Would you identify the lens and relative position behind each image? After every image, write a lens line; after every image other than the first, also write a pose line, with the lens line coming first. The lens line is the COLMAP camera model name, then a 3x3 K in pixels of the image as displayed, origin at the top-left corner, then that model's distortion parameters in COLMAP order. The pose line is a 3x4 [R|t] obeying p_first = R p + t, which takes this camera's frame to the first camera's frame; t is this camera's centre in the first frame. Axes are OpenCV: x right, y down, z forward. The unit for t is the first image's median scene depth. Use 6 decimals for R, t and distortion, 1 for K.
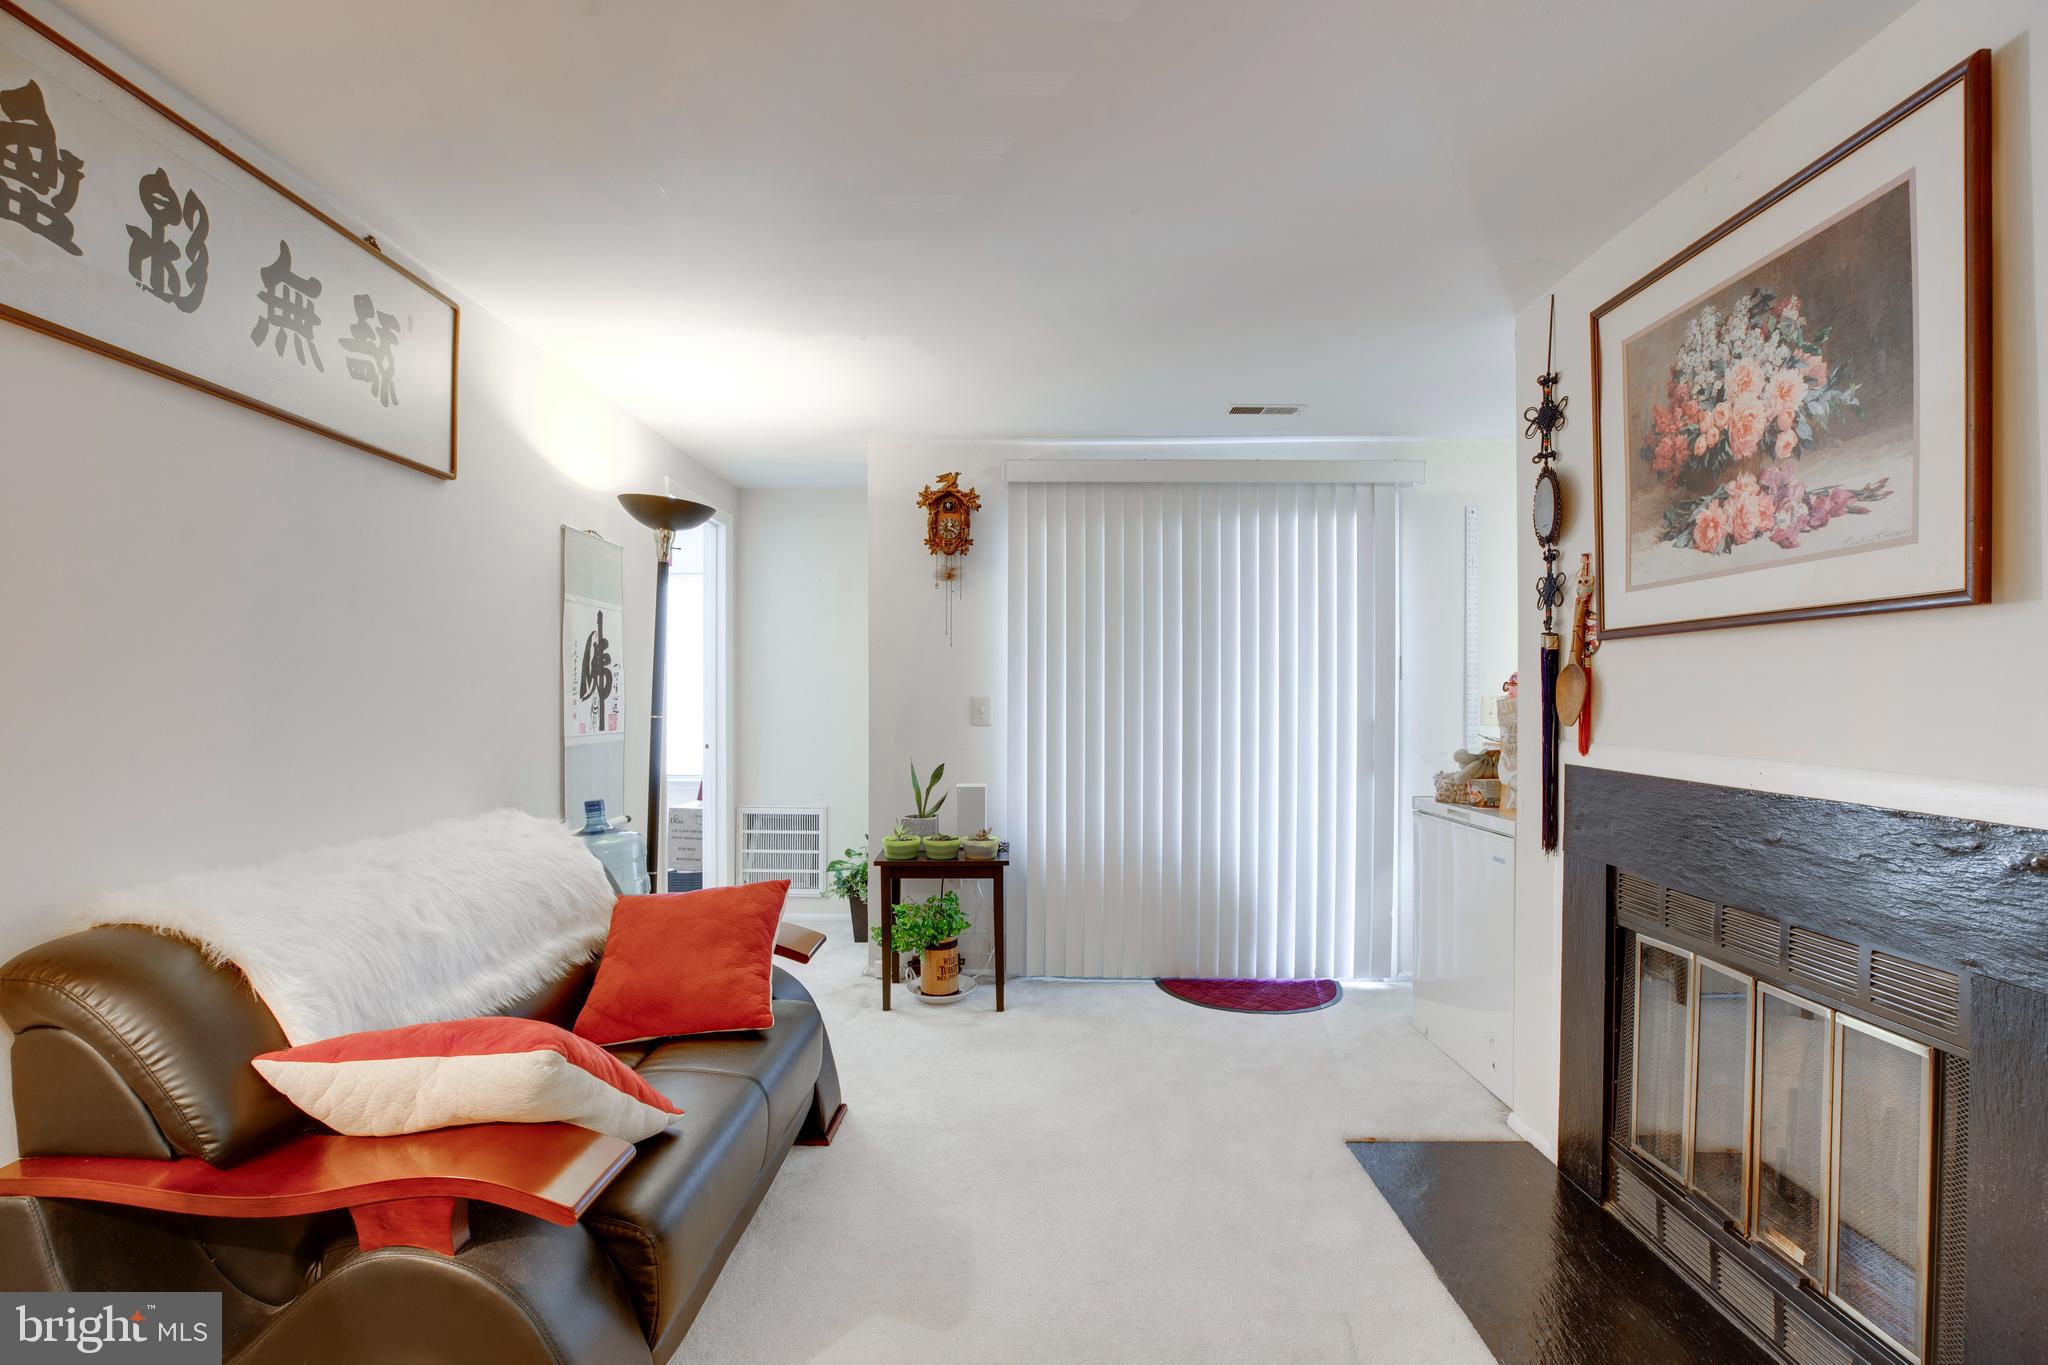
lens RADIAL K [[953.3, 0, 1017.4], [0, 953.3, 694.5], [0, 0, 1]] dist [-0.047722, 0.013073]
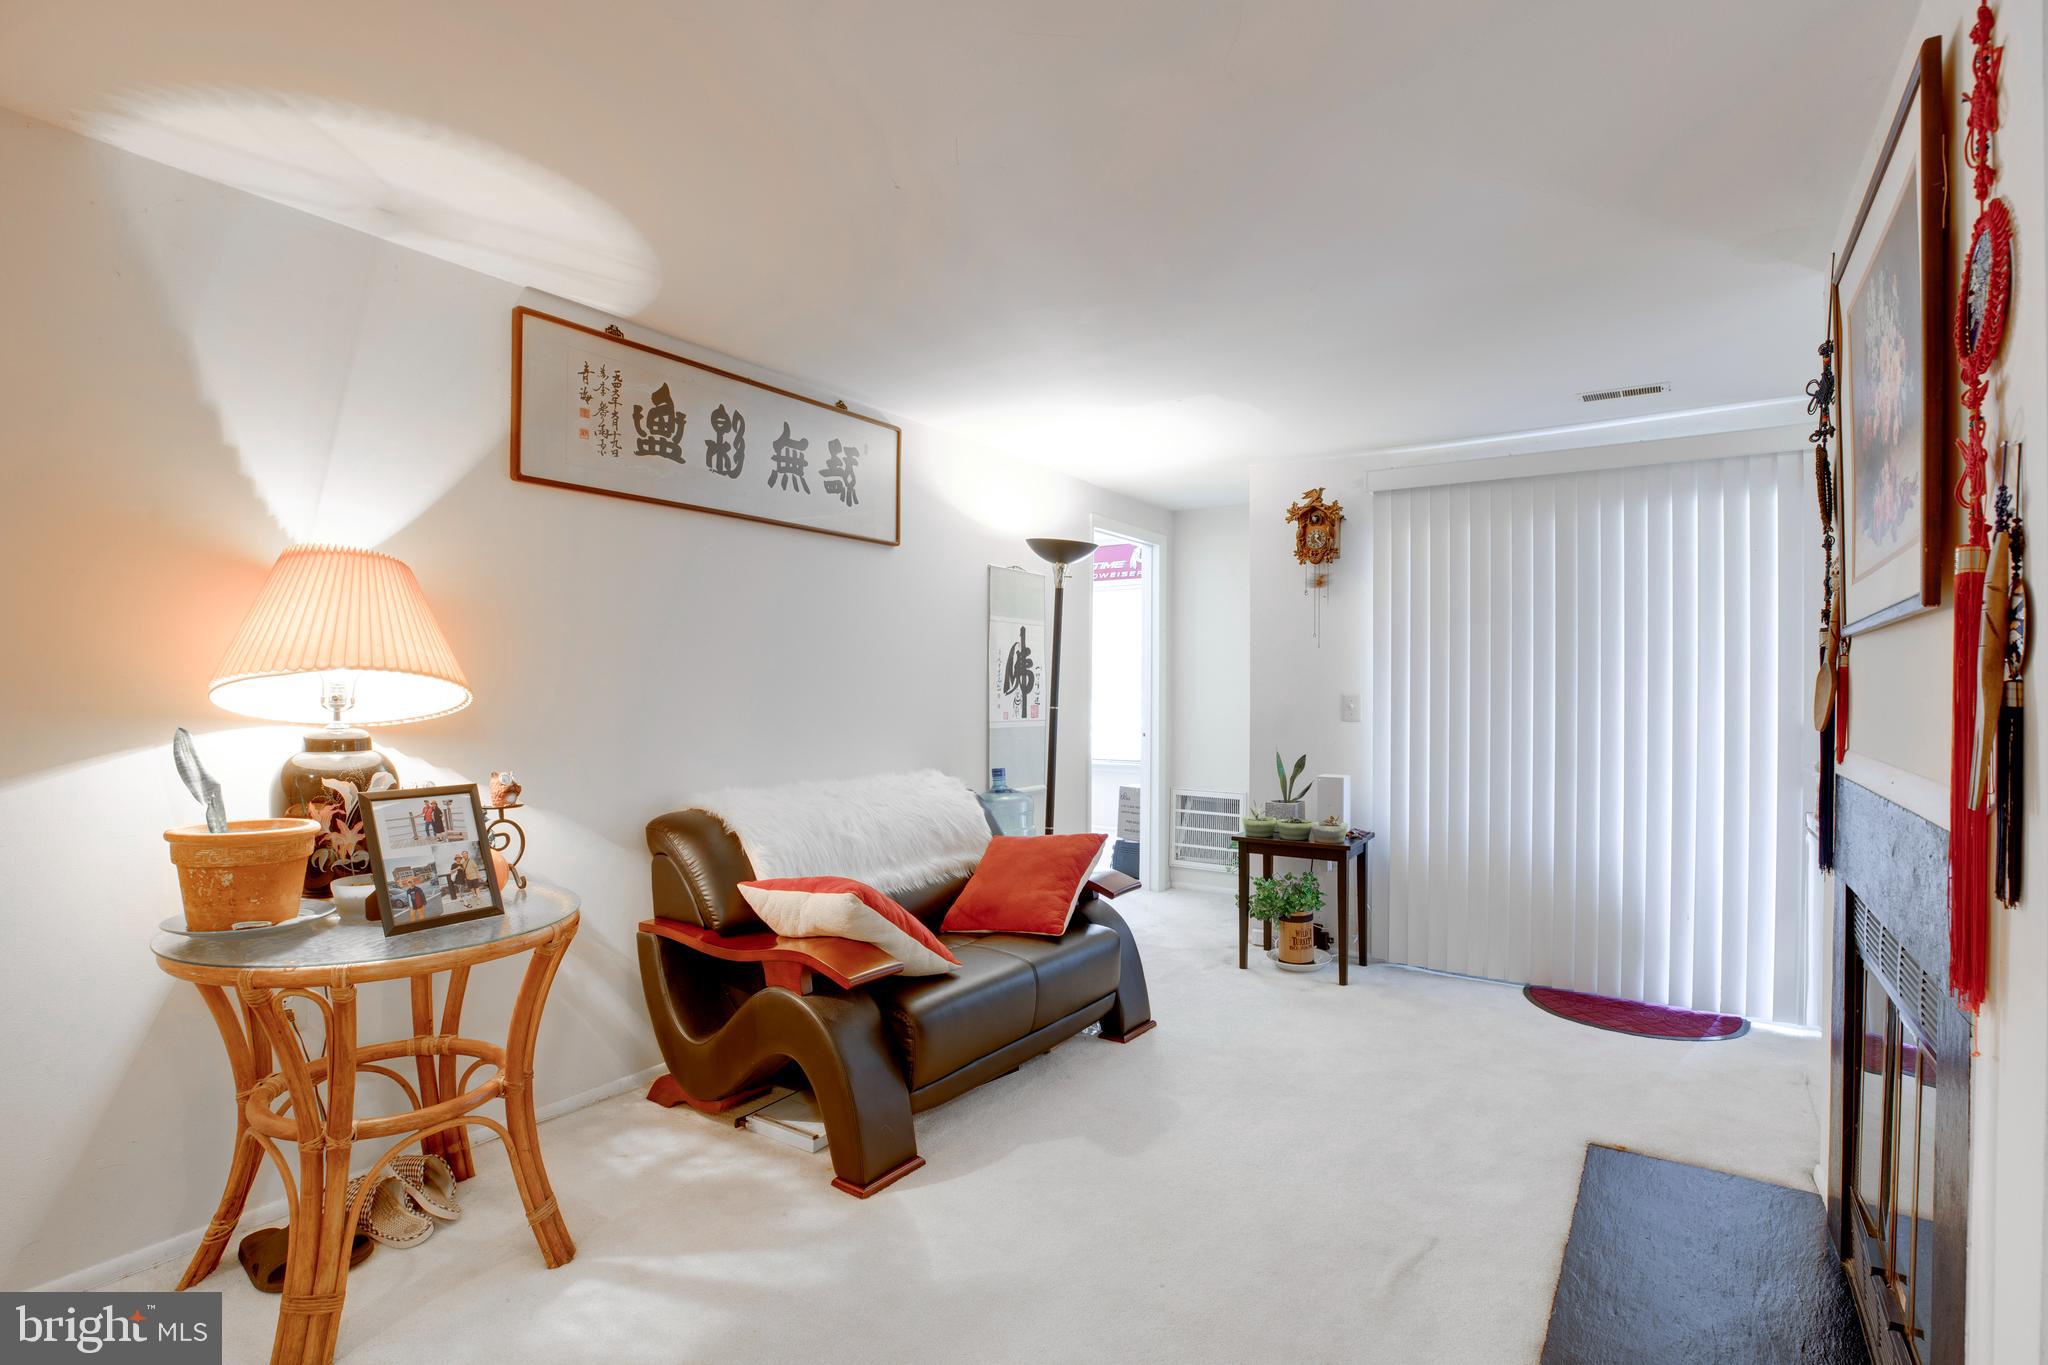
lens RADIAL K [[998.8, 0, 1024.0], [0, 998.8, 682.5], [0, 0, 1]] dist [-0.051283, 0.015532]
pose [[0.833063, 0.001298, -0.553176, 0.443904], [-0.005463, 0.999968, -0.005880, -0.003654], [0.553151, 0.007920, 0.833043, -0.209125]]
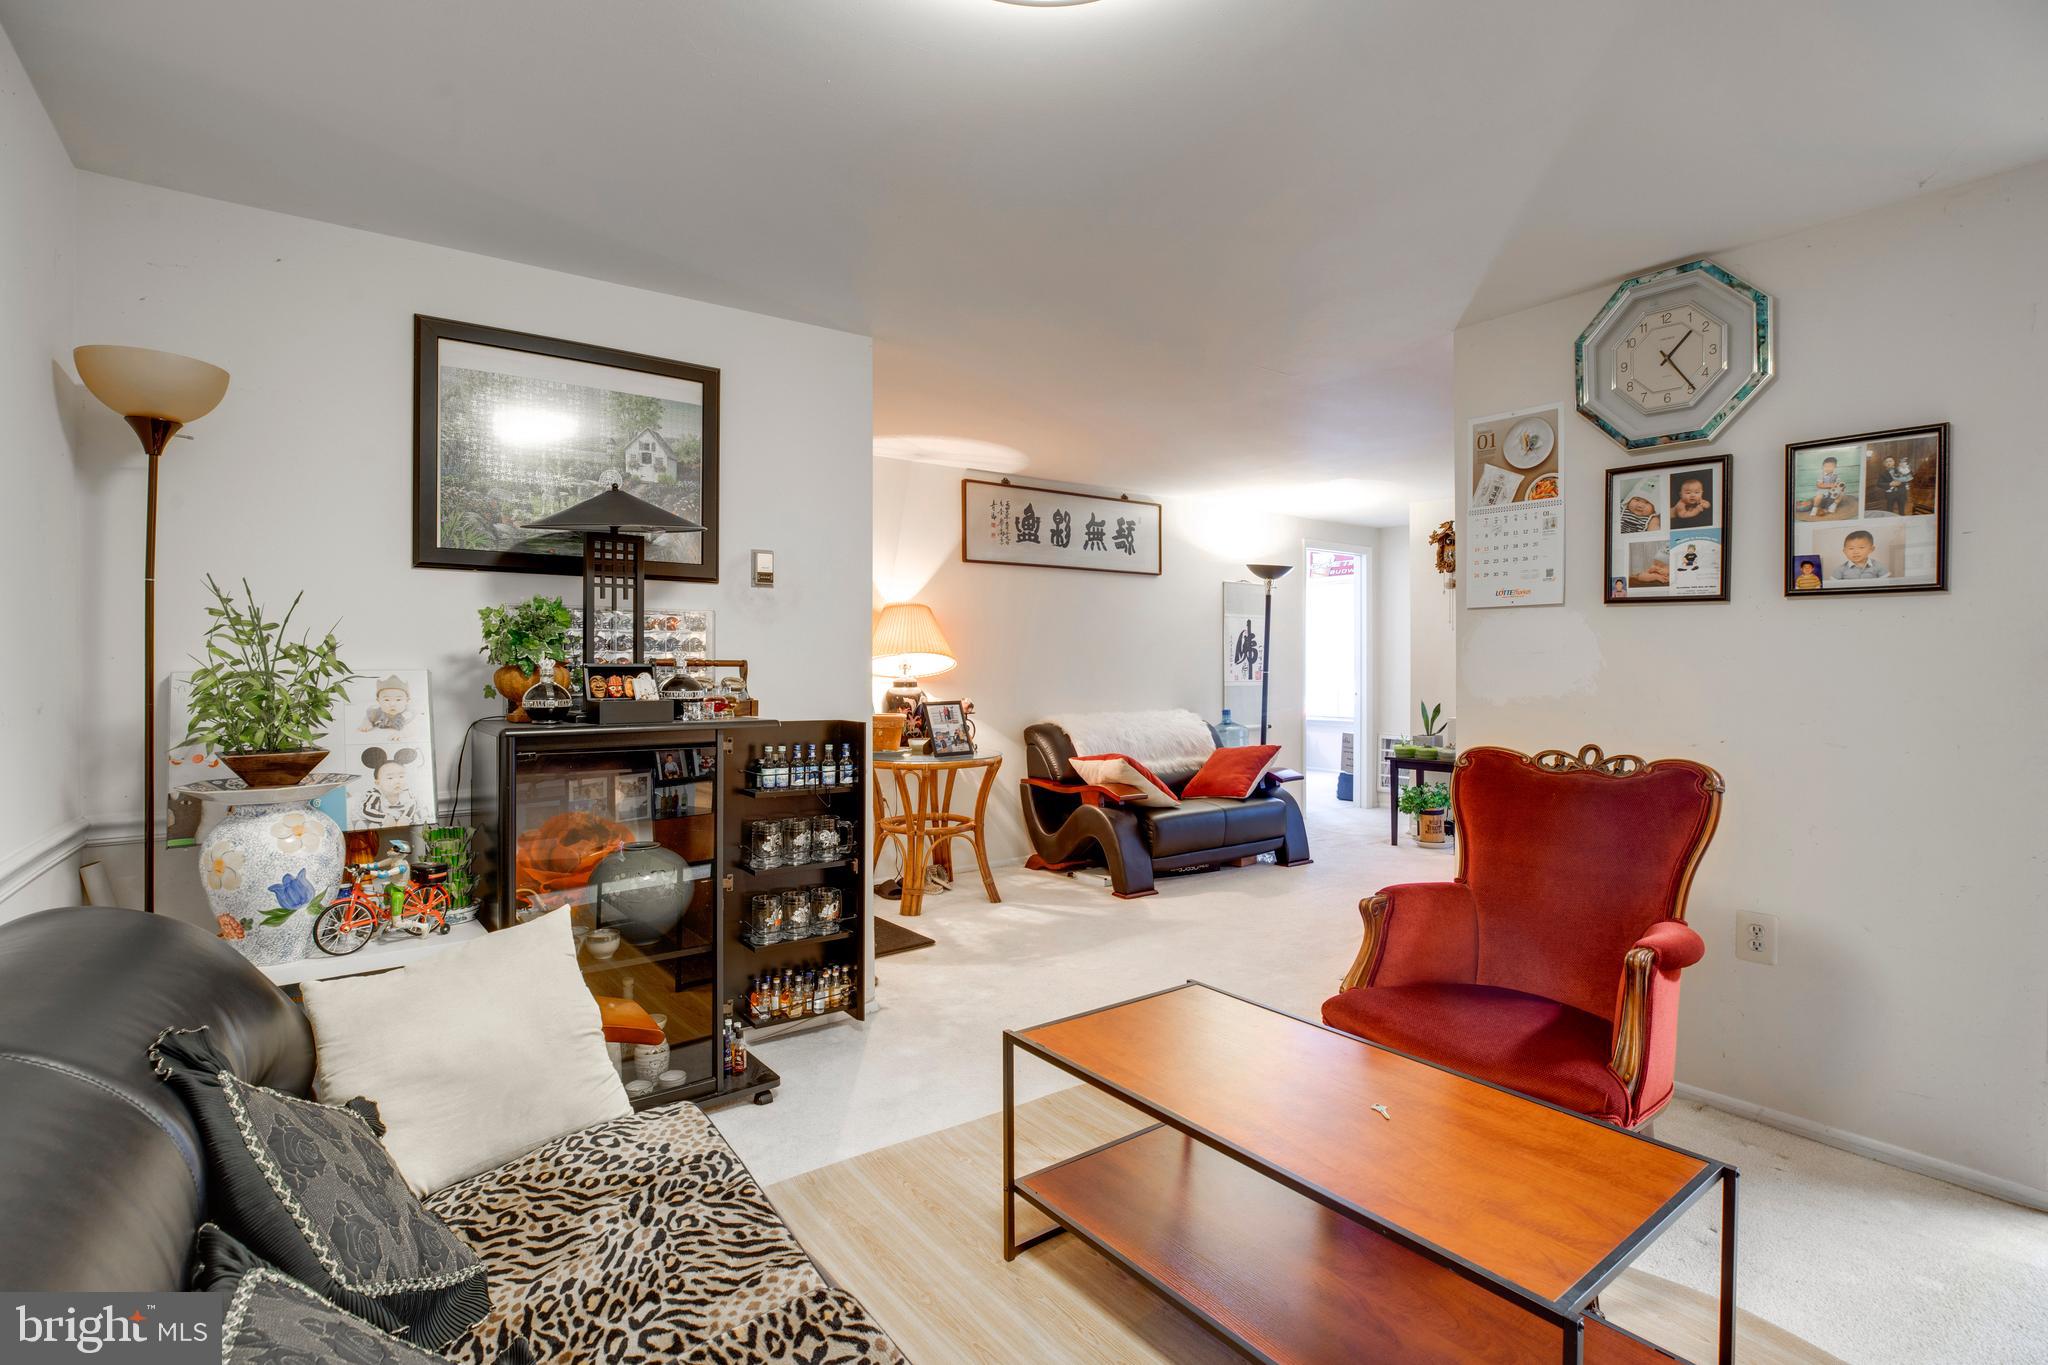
lens RADIAL K [[1007.5, 0, 1026.4], [0, 1007.5, 662.2], [0, 0, 1]] dist [-0.000241, 0.000019]
pose [[0.613156, -0.003509, -0.789954, 1.305772], [0.002504, 0.999994, -0.002498, 0.008212], [0.789958, -0.000446, 0.613161, -0.933709]]
